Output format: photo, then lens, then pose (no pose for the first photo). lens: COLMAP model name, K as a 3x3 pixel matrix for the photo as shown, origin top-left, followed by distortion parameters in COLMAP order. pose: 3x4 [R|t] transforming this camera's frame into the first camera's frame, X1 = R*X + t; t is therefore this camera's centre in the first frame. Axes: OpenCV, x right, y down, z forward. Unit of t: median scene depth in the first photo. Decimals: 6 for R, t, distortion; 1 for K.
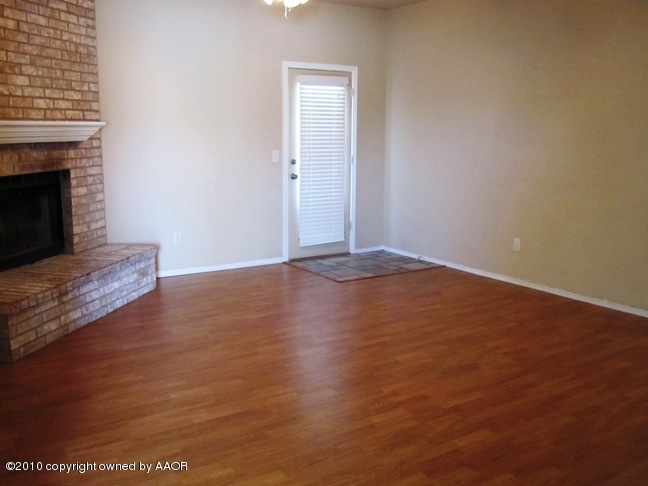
lens RADIAL K [[629.7, 0, 321.0], [0, 629.7, 242.0], [0, 0, 1]] dist [-0.080713, 0.023636]
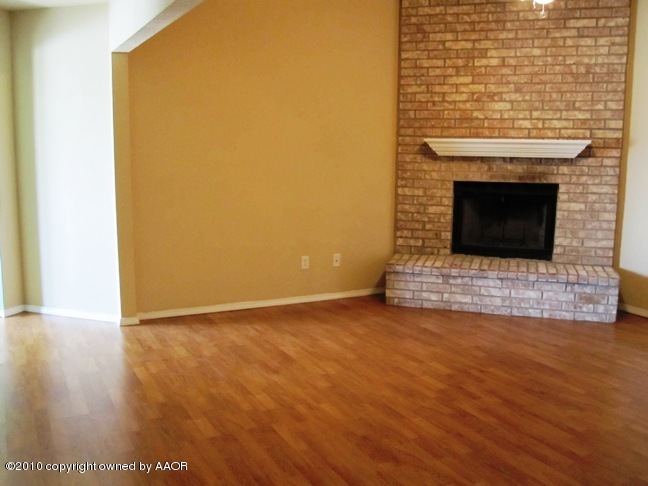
lens RADIAL K [[629.7, 0, 321.0], [0, 629.7, 242.0], [0, 0, 1]] dist [-0.080713, 0.023636]
pose [[-0.091031, 0.146735, -0.984978, 0.777467], [-0.183733, 0.969630, 0.161429, -0.129598], [0.978752, 0.195668, -0.061307, 0.750691]]
